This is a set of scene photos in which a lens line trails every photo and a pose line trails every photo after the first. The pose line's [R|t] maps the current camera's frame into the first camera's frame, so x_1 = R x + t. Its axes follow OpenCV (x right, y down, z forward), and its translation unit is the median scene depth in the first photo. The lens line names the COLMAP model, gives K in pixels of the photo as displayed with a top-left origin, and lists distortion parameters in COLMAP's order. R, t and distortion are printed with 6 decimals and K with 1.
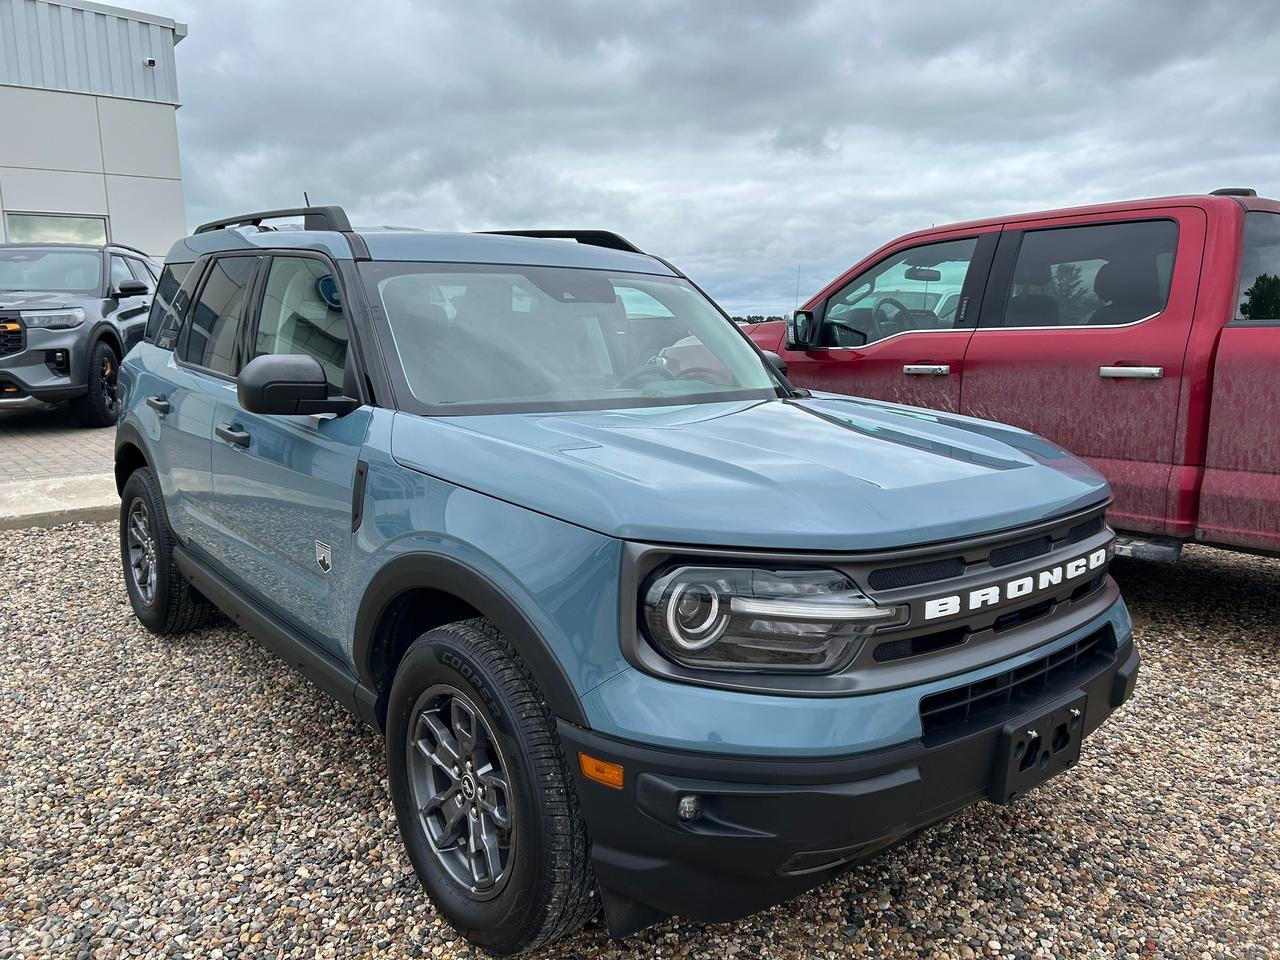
lens RADIAL K [[965.1, 0, 643.7], [0, 965.1, 482.7], [0, 0, 1]] dist [0.022259, -0.007893]
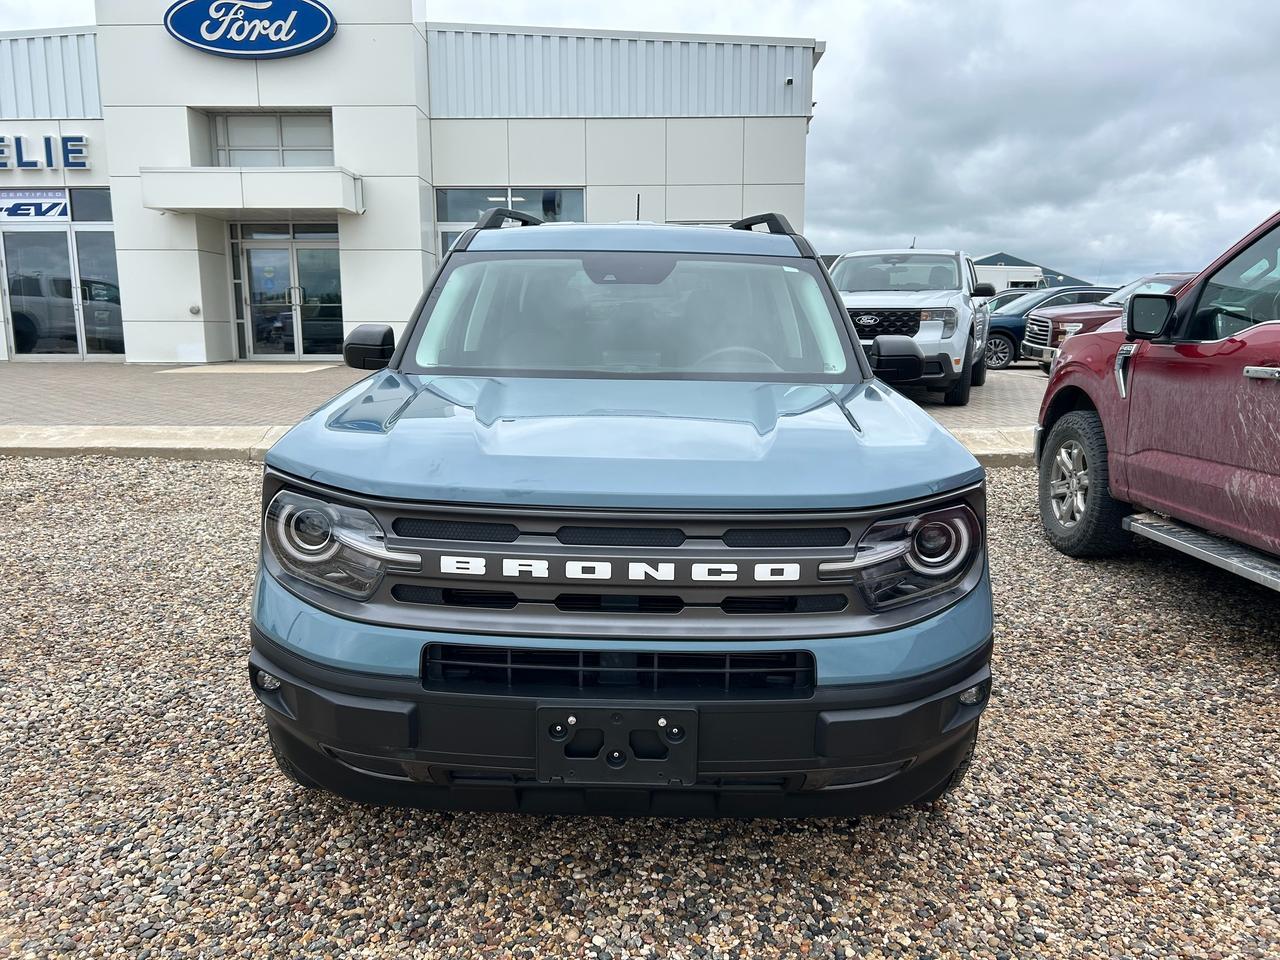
lens RADIAL K [[965.1, 0, 636.6], [0, 965.1, 481.3], [0, 0, 1]] dist [0.022259, -0.007893]
pose [[0.767385, 0.118942, -0.630058, 1.051176], [-0.115532, 0.992210, 0.046596, -0.030754], [0.630693, 0.037034, 0.775149, 0.288757]]
